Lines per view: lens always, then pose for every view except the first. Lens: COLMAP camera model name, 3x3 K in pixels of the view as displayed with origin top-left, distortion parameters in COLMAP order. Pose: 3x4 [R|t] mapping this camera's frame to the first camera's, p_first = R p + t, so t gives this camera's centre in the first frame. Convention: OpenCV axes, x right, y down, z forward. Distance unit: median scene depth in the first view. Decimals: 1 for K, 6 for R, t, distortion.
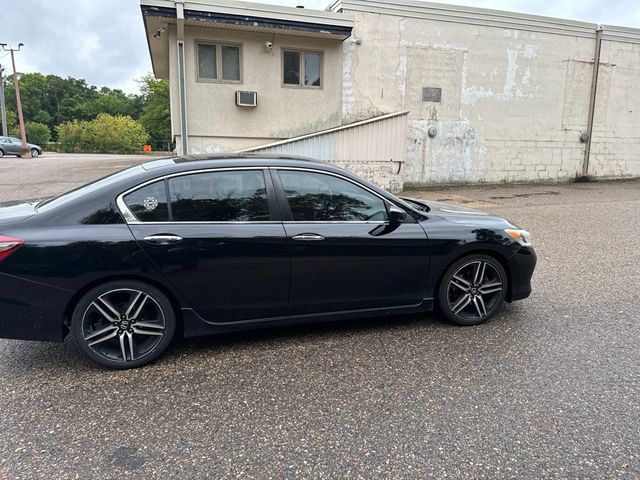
lens RADIAL K [[445.6, 0, 314.5], [0, 445.6, 241.8], [0, 0, 1]] dist [0.034982, -0.045931]
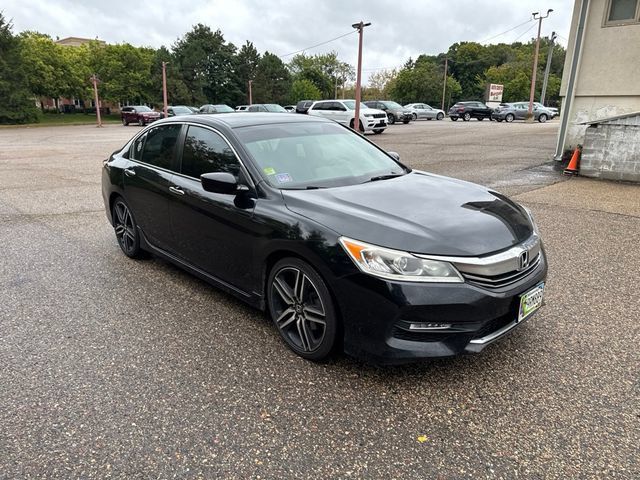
lens RADIAL K [[445.6, 0, 321.9], [0, 445.6, 241.1], [0, 0, 1]] dist [0.034982, -0.045931]
pose [[0.456997, 0.242245, -0.855845, 0.889380], [-0.182115, 0.967298, 0.176547, -0.117275], [0.870625, 0.075180, 0.486169, 0.637355]]
